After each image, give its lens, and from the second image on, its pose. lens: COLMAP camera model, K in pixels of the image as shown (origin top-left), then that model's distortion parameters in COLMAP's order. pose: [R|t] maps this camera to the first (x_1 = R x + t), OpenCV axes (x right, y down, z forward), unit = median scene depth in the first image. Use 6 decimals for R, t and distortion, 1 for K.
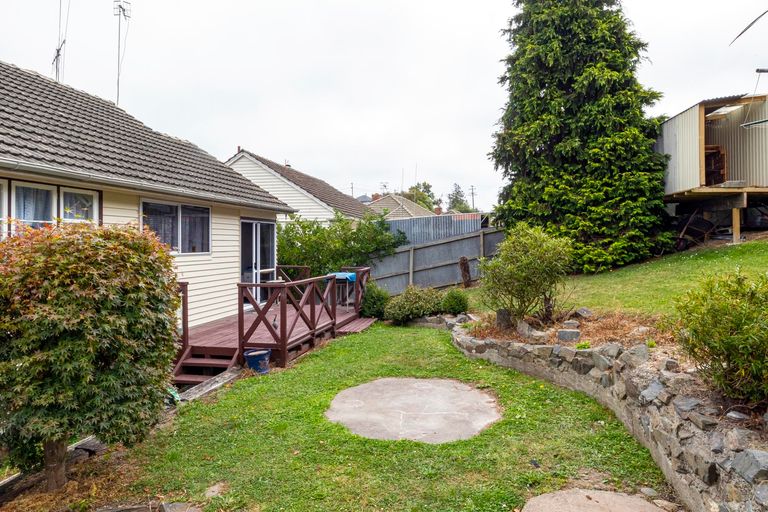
lens RADIAL K [[495.2, 0, 383.8], [0, 495.2, 247.9], [0, 0, 1]] dist [0.010326, -0.006304]
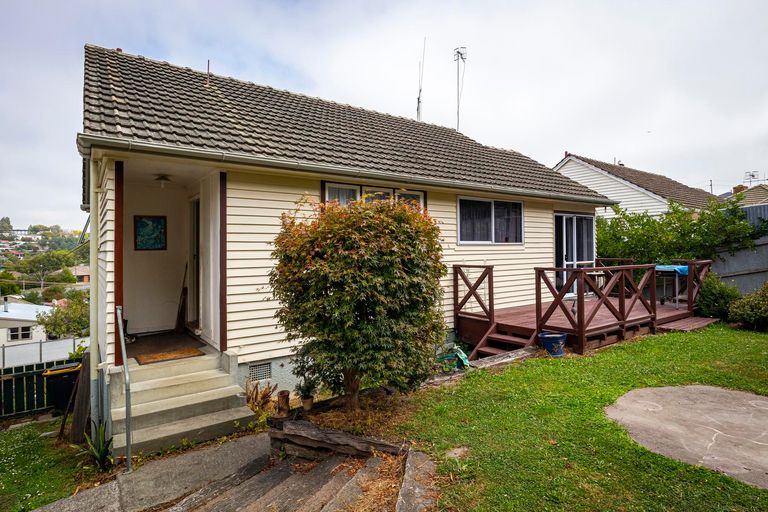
lens RADIAL K [[417.5, 0, 386.5], [0, 417.5, 250.1], [0, 0, 1]] dist [-0.005101, 0.001311]
pose [[0.742903, -0.009531, -0.669331, 0.057355], [0.005609, 0.999952, -0.008013, 0.036932], [0.669376, 0.002199, 0.742921, 0.123830]]
